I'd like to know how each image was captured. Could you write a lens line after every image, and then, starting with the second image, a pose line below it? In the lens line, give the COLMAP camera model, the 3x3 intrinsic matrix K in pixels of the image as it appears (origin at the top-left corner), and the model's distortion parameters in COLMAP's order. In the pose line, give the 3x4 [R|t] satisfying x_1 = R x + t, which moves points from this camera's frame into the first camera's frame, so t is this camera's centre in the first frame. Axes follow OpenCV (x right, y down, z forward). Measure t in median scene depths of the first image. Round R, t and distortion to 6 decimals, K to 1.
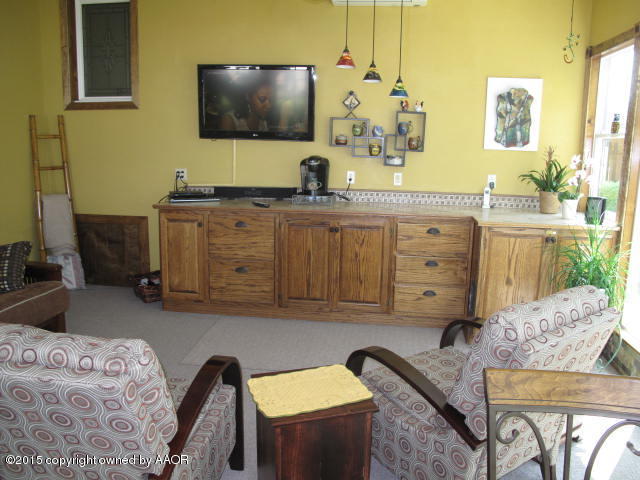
lens RADIAL K [[537.1, 0, 320.0], [0, 537.1, 240.0], [0, 0, 1]] dist [-0.154698, 0.115177]
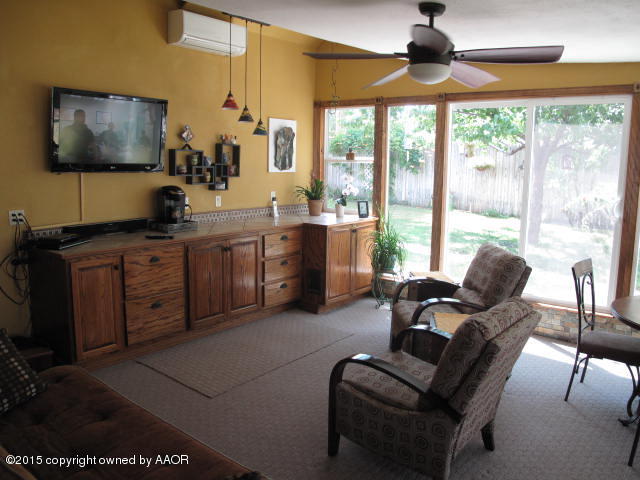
lens RADIAL K [[537.1, 0, 320.0], [0, 537.1, 240.0], [0, 0, 1]] dist [-0.154698, 0.115177]
pose [[0.504875, -0.141262, 0.851555, -0.796629], [0.148276, 0.986047, 0.075662, -0.090337], [-0.850362, 0.088065, 0.518777, 0.222678]]
